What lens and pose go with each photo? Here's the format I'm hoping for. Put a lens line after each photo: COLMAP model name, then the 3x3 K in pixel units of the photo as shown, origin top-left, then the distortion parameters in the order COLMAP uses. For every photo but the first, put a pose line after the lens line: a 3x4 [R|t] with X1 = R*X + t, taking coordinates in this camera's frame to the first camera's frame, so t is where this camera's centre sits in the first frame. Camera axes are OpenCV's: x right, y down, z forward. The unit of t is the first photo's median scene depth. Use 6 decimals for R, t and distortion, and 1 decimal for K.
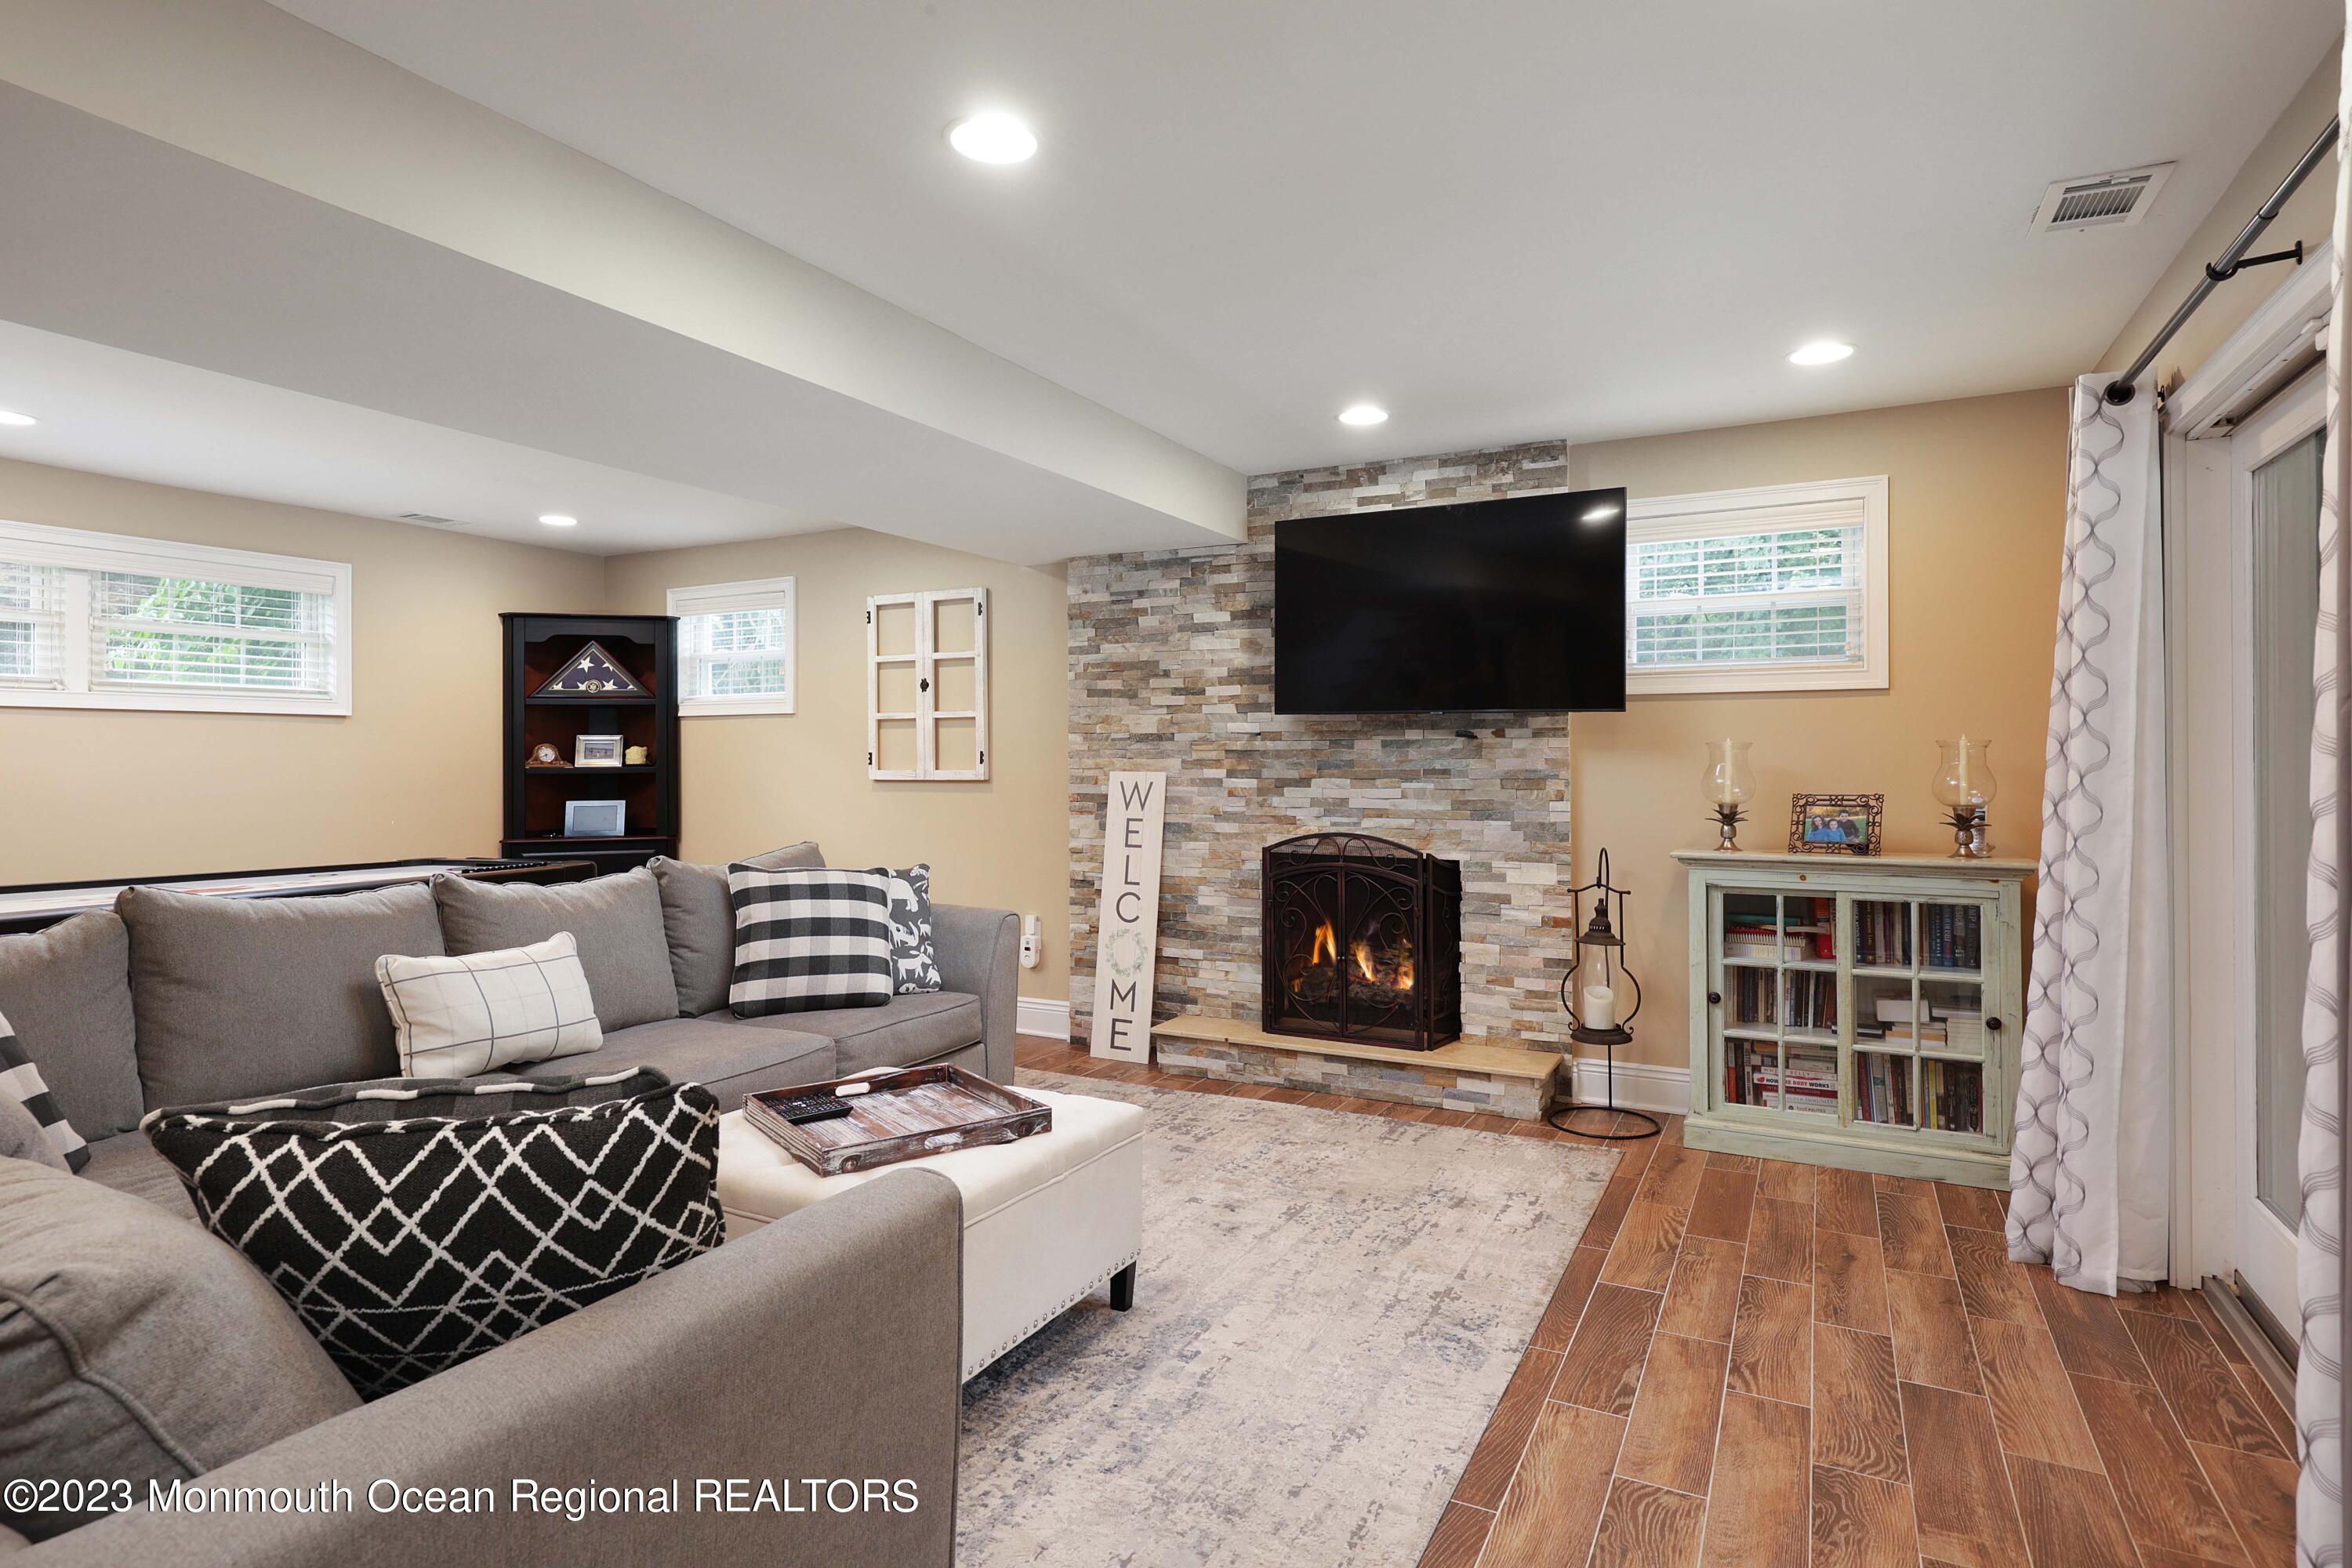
lens RADIAL K [[1244.6, 0, 1178.0], [0, 1244.6, 794.8], [0, 0, 1]] dist [-0.005703, -0.000766]
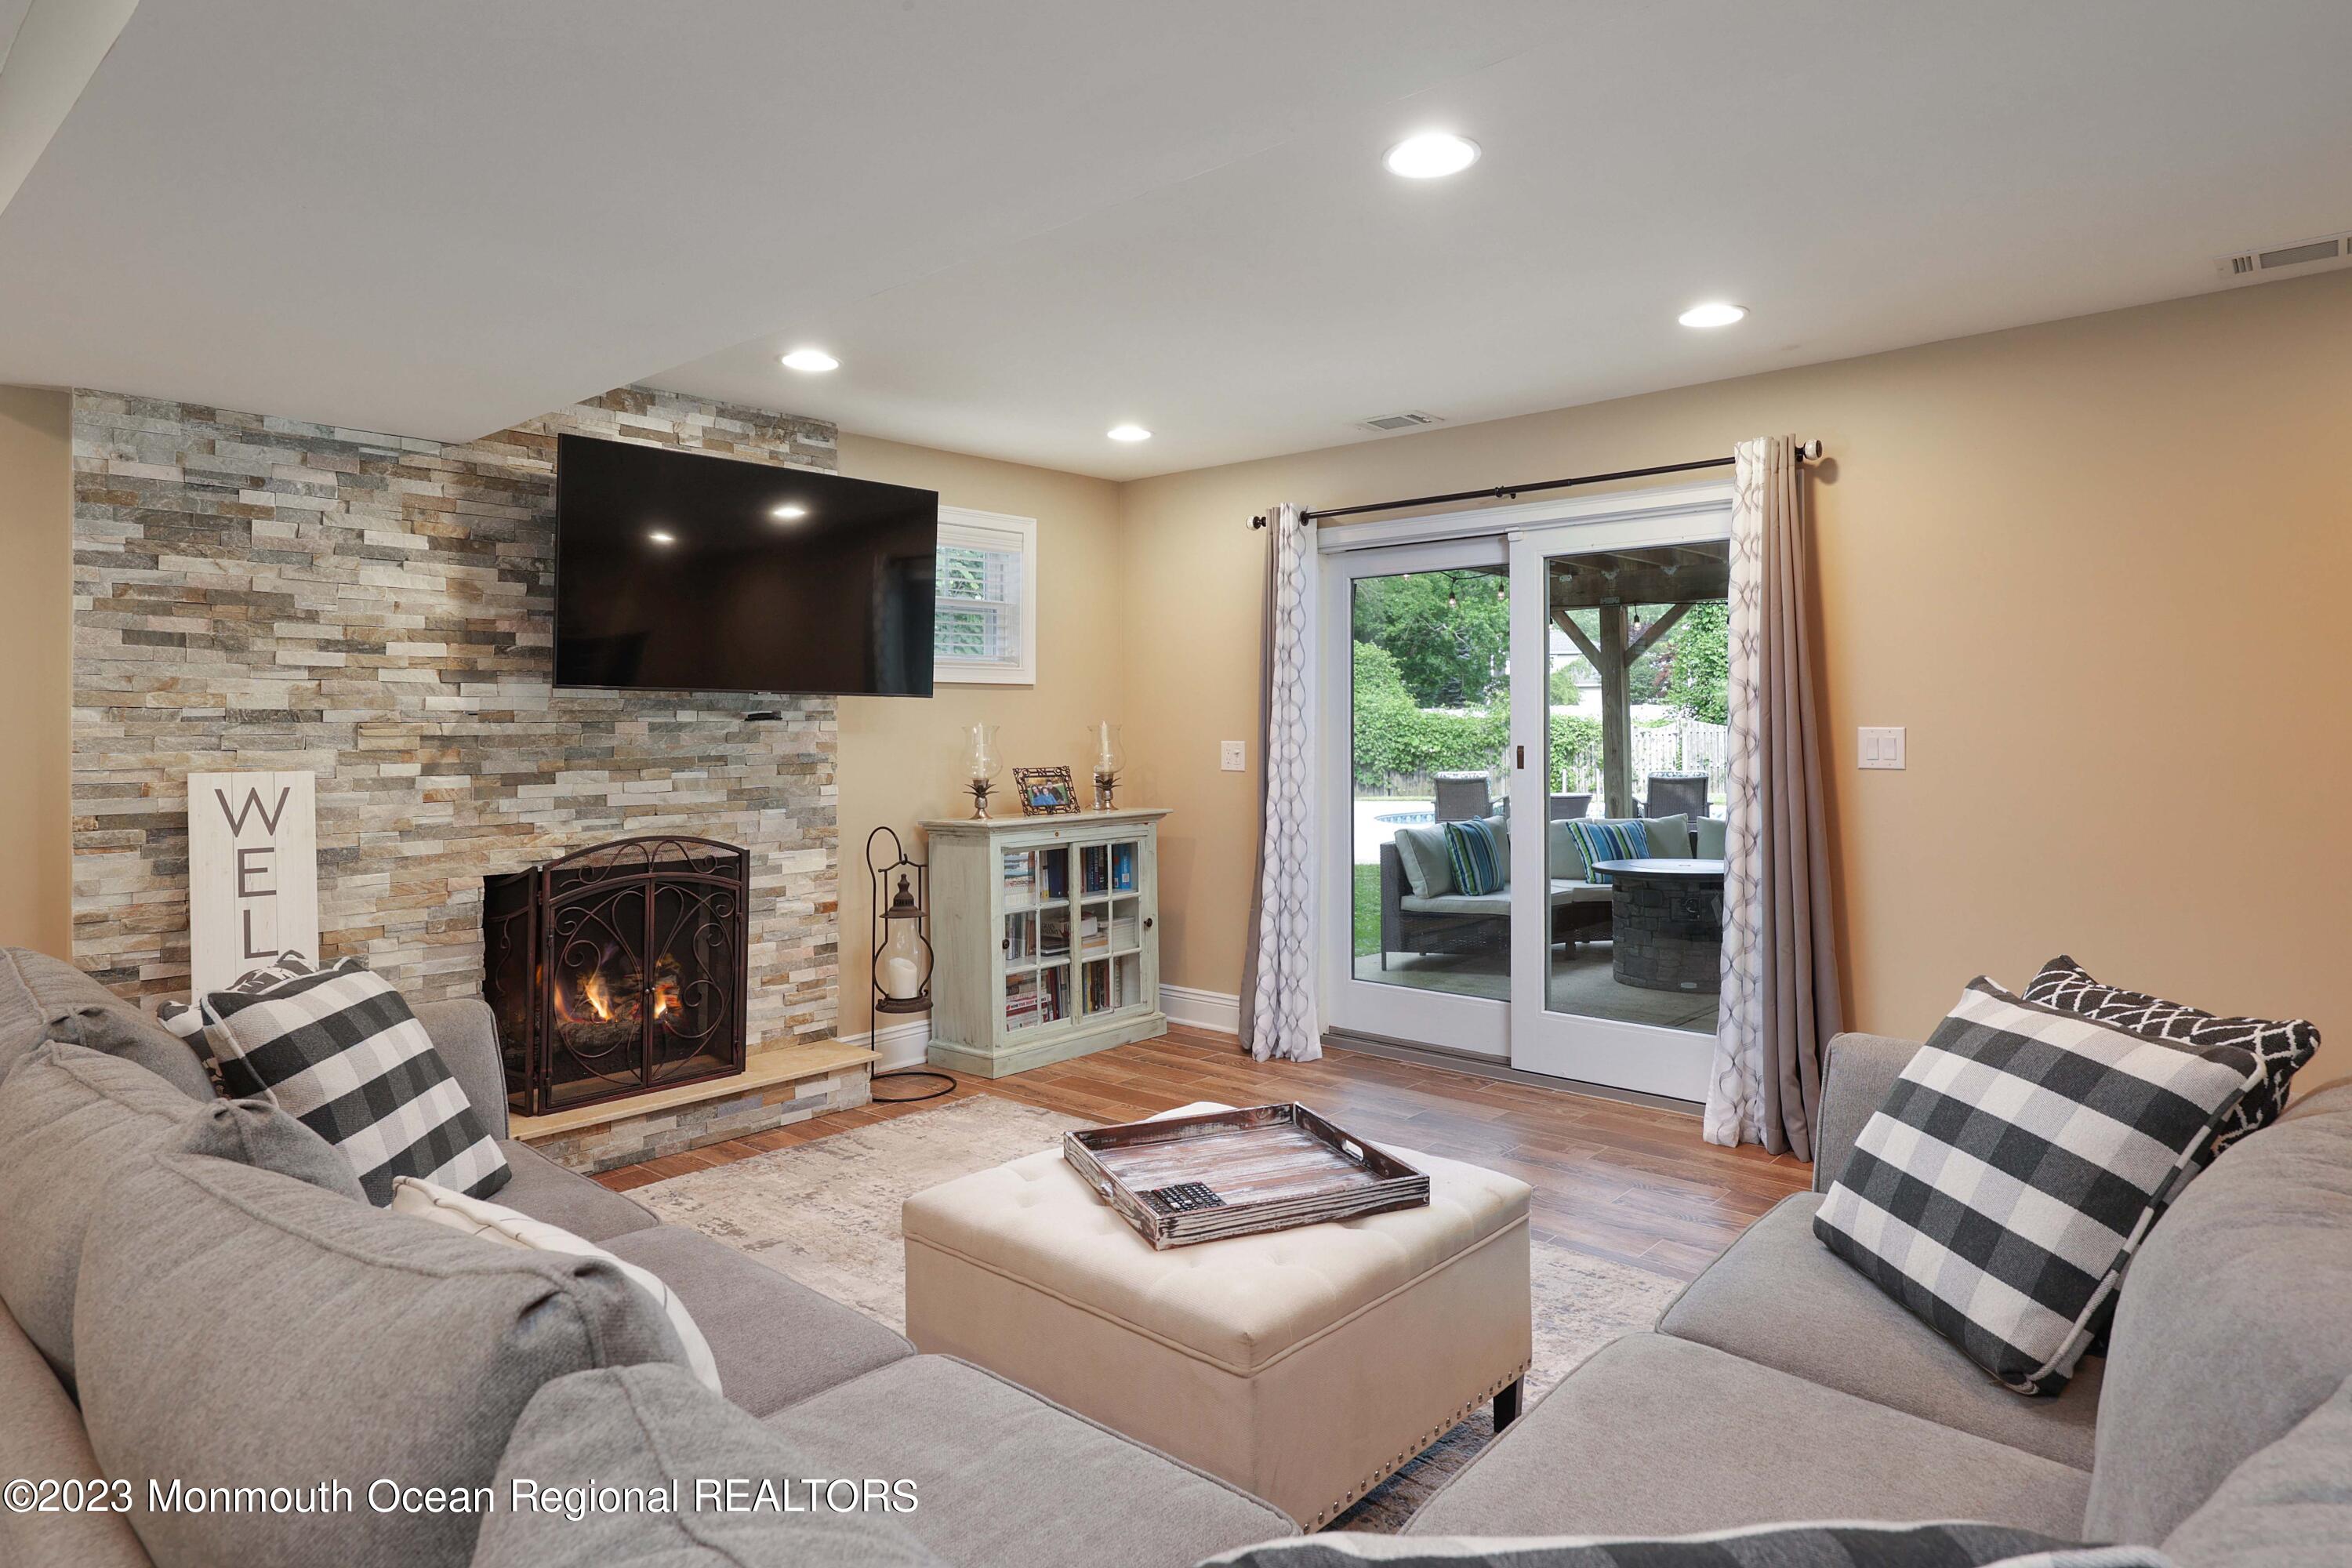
lens RADIAL K [[1312.9, 0, 1171.4], [0, 1312.9, 763.5], [0, 0, 1]] dist [0.002334, 0.000561]
pose [[0.251659, -0.027280, 0.967431, -0.587914], [0.036150, 0.999170, 0.018771, -0.020053], [-0.967141, 0.030249, 0.252437, 0.432180]]
